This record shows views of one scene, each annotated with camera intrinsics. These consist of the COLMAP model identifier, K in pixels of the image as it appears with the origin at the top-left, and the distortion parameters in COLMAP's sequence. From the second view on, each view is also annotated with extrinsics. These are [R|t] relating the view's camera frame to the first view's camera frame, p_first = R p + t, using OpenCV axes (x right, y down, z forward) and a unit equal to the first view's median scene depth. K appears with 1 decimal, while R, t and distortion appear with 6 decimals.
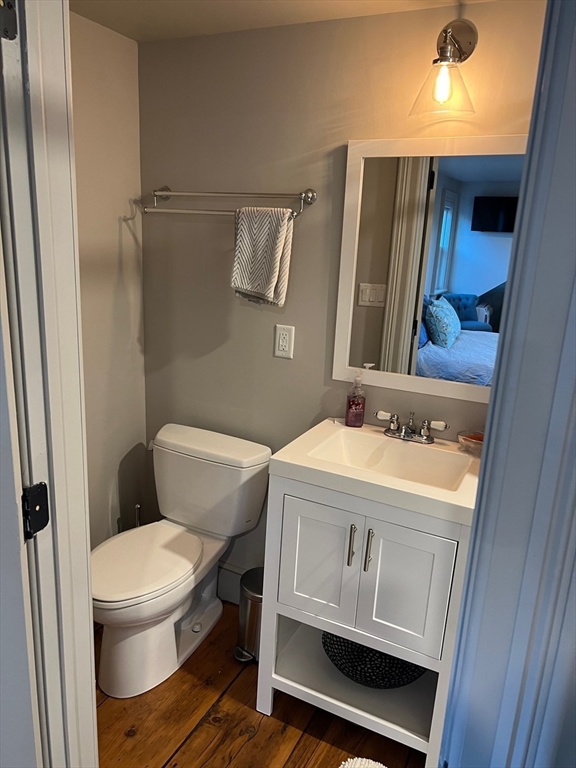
lens RADIAL K [[577.6, 0, 284.8], [0, 577.6, 385.0], [0, 0, 1]] dist [0.055414, -0.065780]
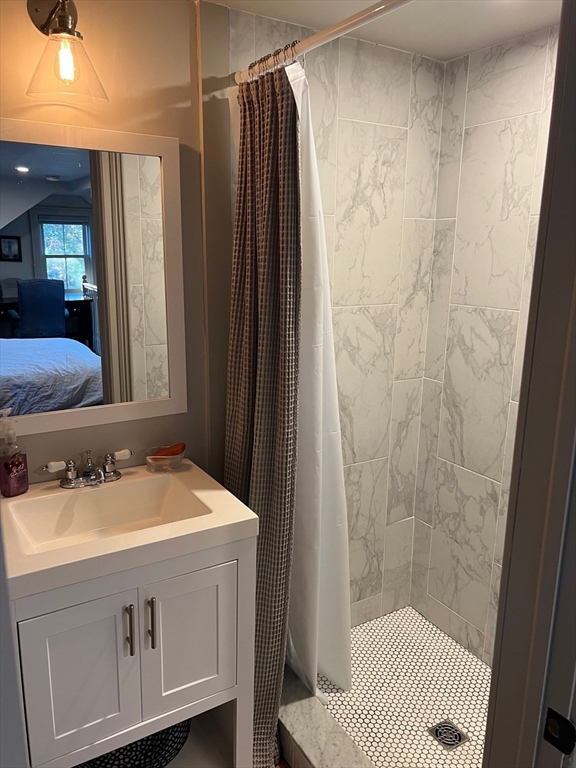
lens RADIAL K [[577.6, 0, 286.7], [0, 577.6, 384.5], [0, 0, 1]] dist [0.055414, -0.065780]
pose [[0.532460, -0.231270, 0.814248, -0.297230], [0.220465, 0.966641, 0.130385, -0.094049], [-0.817240, 0.110088, 0.565685, 0.279545]]
